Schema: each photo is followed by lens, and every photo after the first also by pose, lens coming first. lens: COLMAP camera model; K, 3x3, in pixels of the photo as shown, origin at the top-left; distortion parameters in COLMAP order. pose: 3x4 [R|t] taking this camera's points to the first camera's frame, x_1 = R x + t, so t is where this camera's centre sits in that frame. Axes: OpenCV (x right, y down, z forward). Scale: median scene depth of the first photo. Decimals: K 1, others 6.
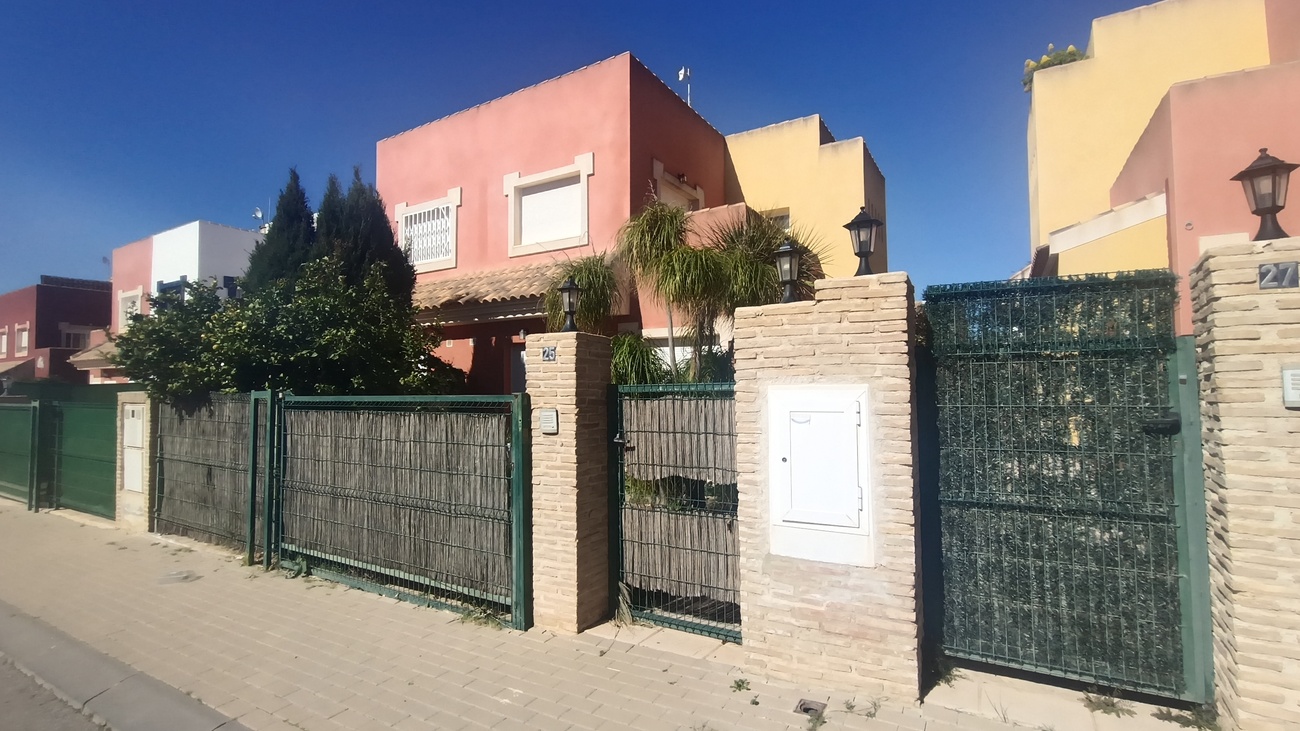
lens RADIAL K [[592.2, 0, 653.5], [0, 592.2, 363.0], [0, 0, 1]] dist [0.002738, 0.000713]
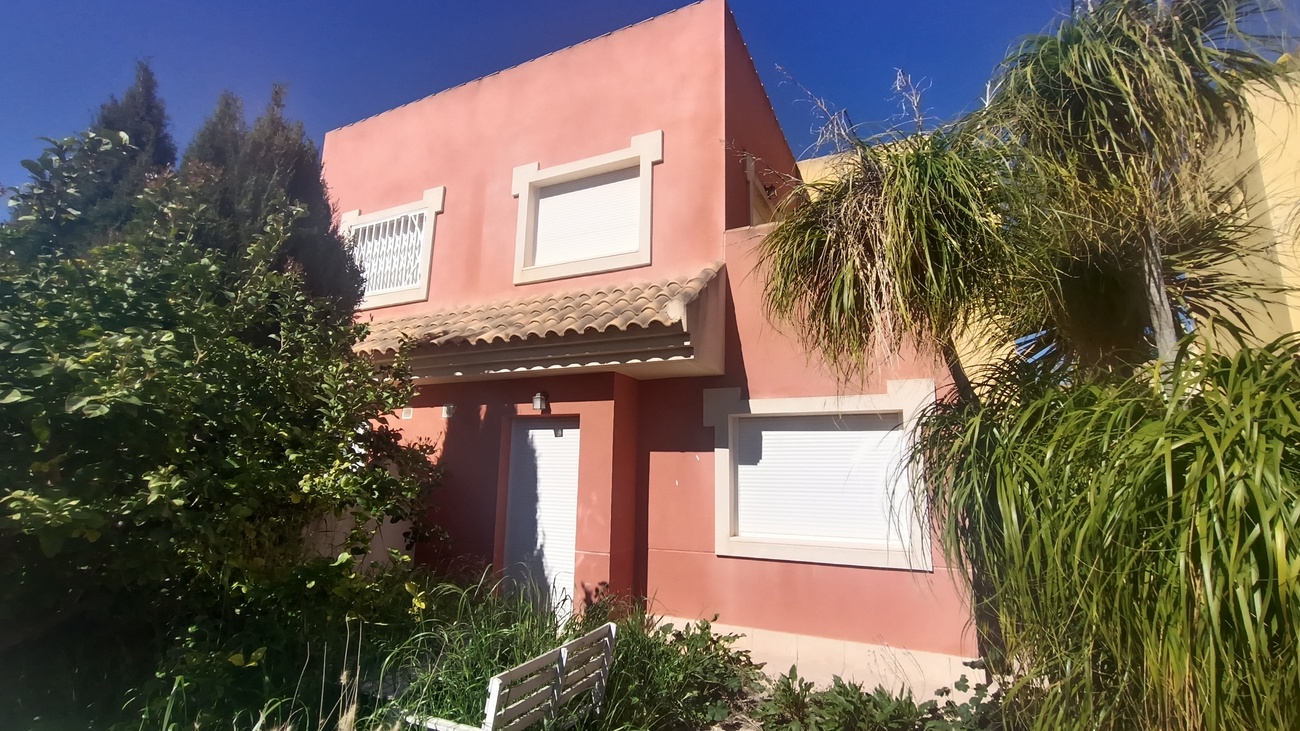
lens RADIAL K [[592.2, 0, 646.5], [0, 592.2, 364.4], [0, 0, 1]] dist [0.002738, 0.000713]
pose [[0.995901, 0.047734, 0.076828, -0.153752], [-0.035321, 0.987204, -0.155501, 0.003750], [-0.083268, 0.152149, 0.984844, 0.383631]]
